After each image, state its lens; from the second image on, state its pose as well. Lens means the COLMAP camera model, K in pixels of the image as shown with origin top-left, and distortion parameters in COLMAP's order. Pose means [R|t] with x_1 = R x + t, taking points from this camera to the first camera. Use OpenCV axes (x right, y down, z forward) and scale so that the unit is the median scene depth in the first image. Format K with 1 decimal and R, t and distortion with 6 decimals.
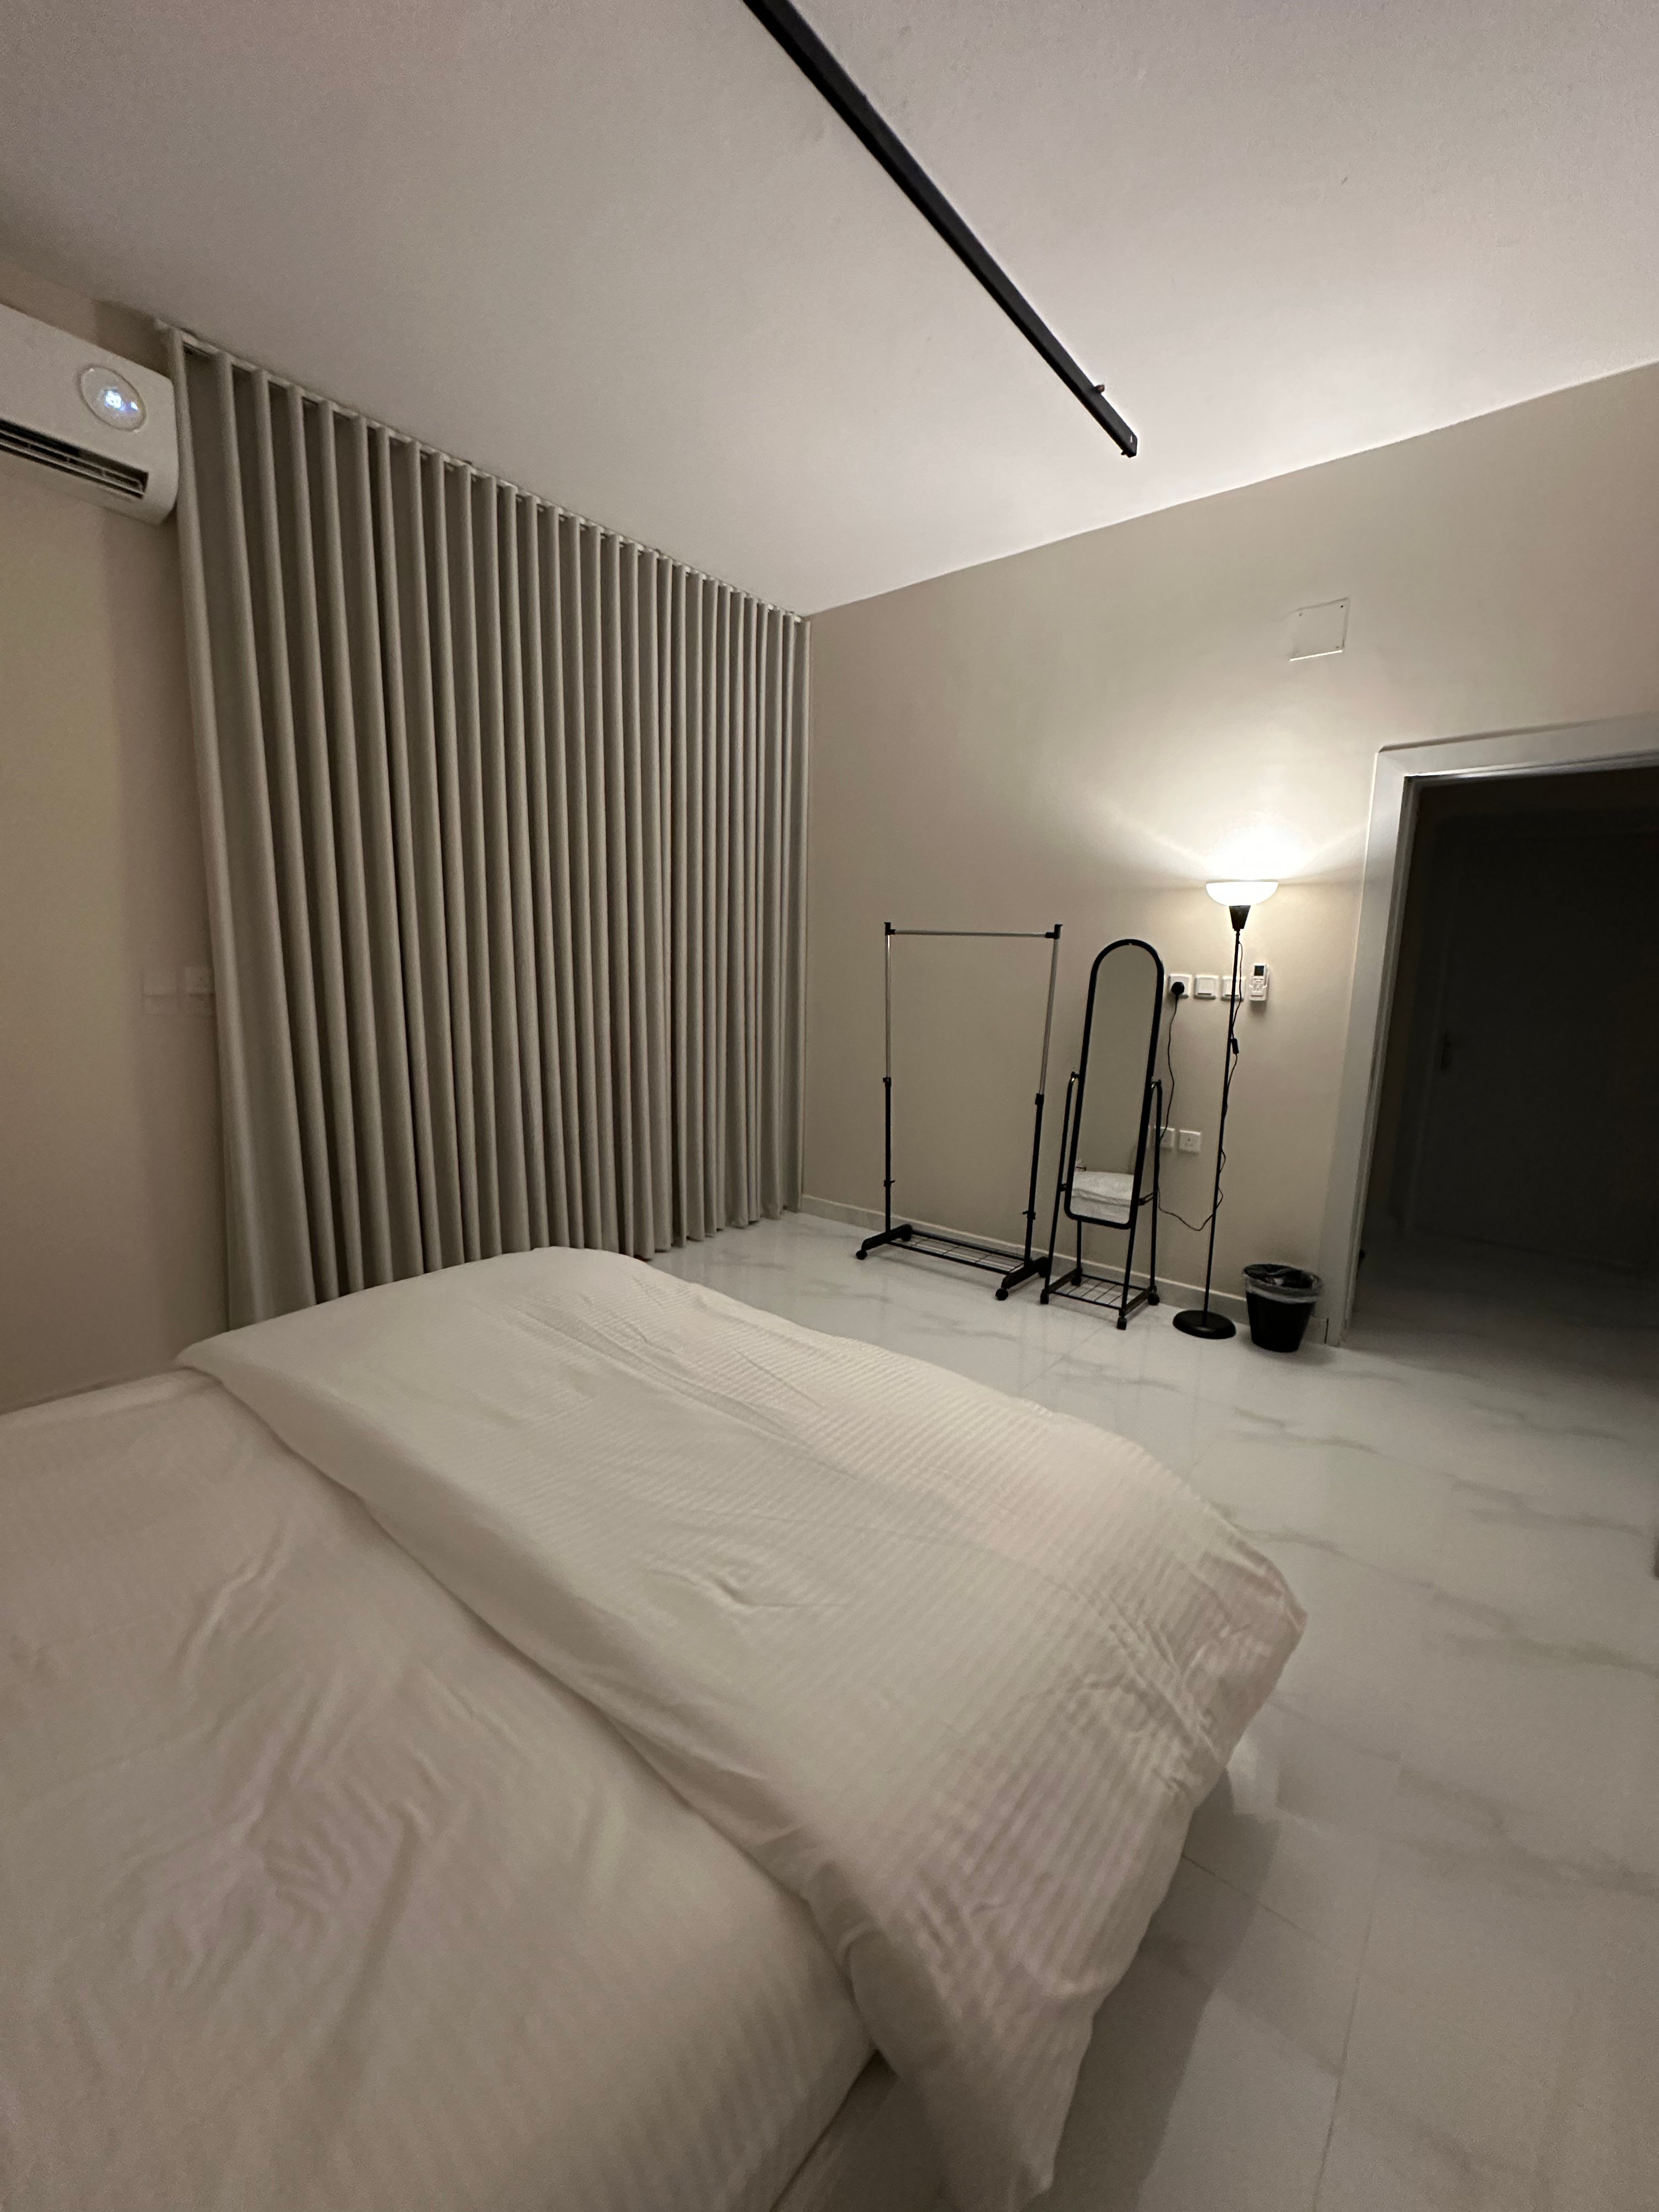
lens RADIAL K [[885.9, 0, 828.6], [0, 885.9, 1108.8], [0, 0, 1]] dist [-0.001579, -0.000602]
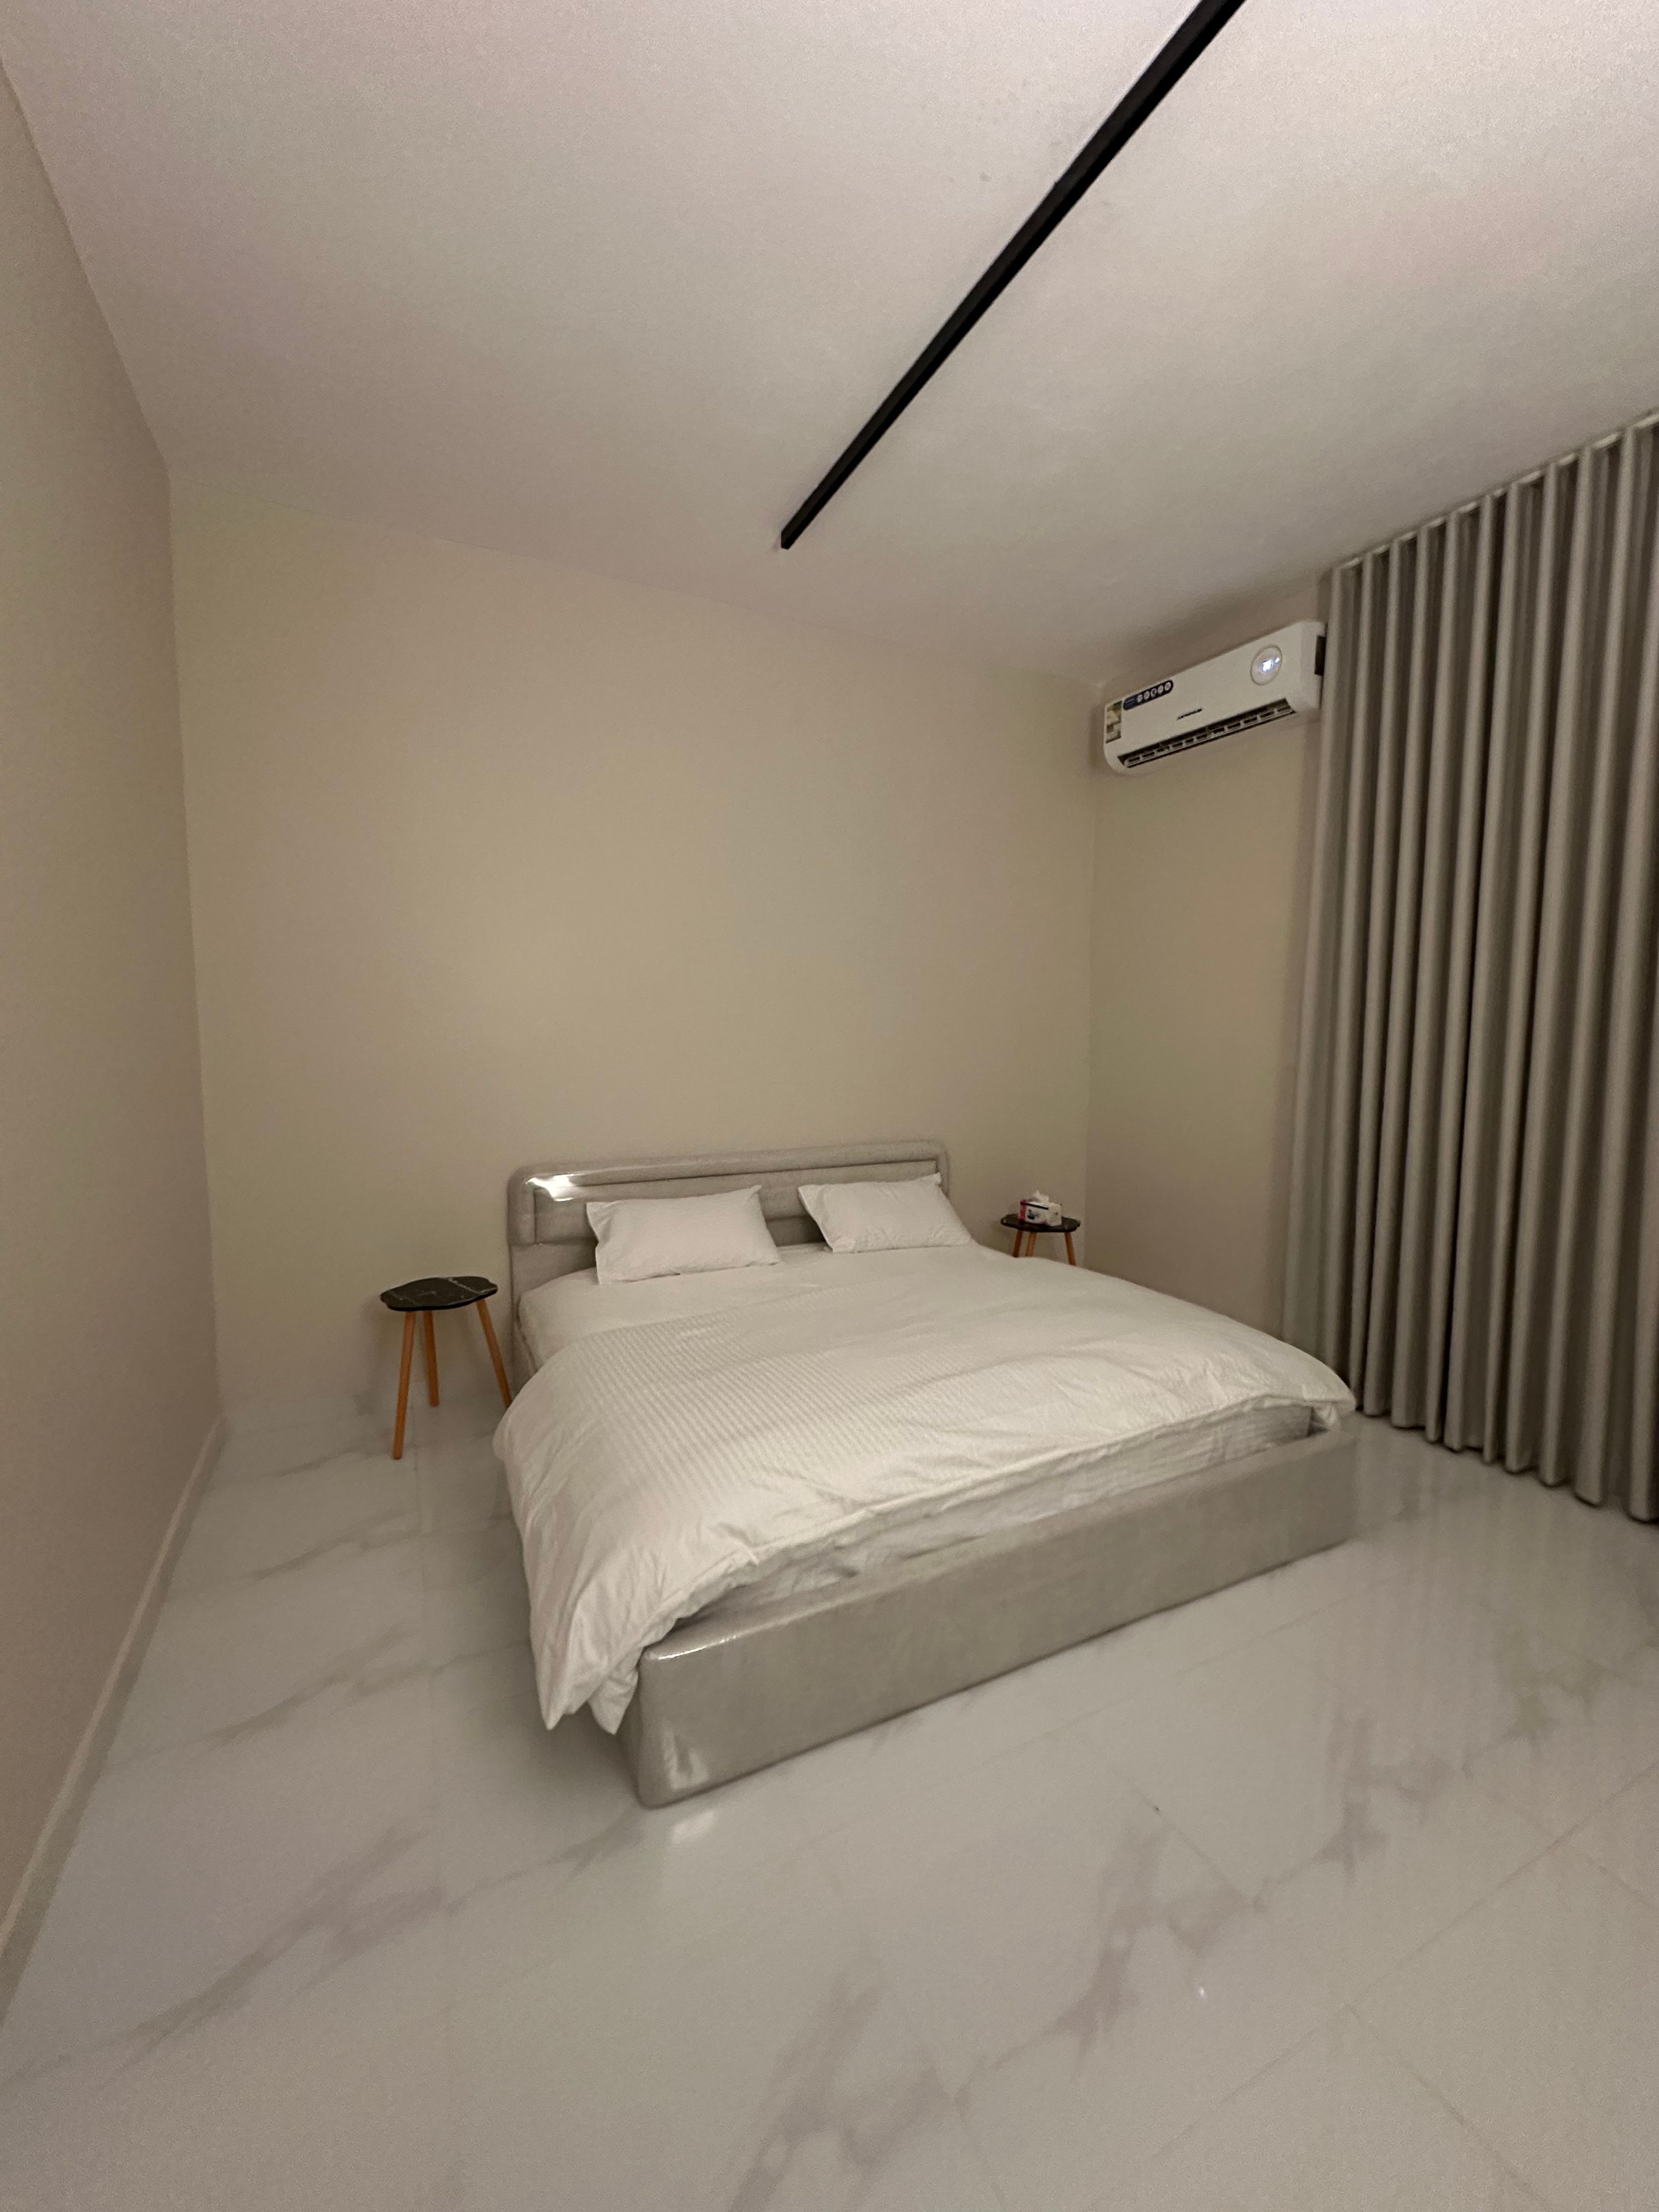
lens RADIAL K [[885.9, 0, 822.3], [0, 885.9, 1103.7], [0, 0, 1]] dist [-0.001579, -0.000602]
pose [[-0.405492, 0.053649, -0.912523, 0.876390], [-0.158995, 0.978920, 0.128205, -0.164982], [0.900165, 0.197073, -0.388414, 1.062935]]
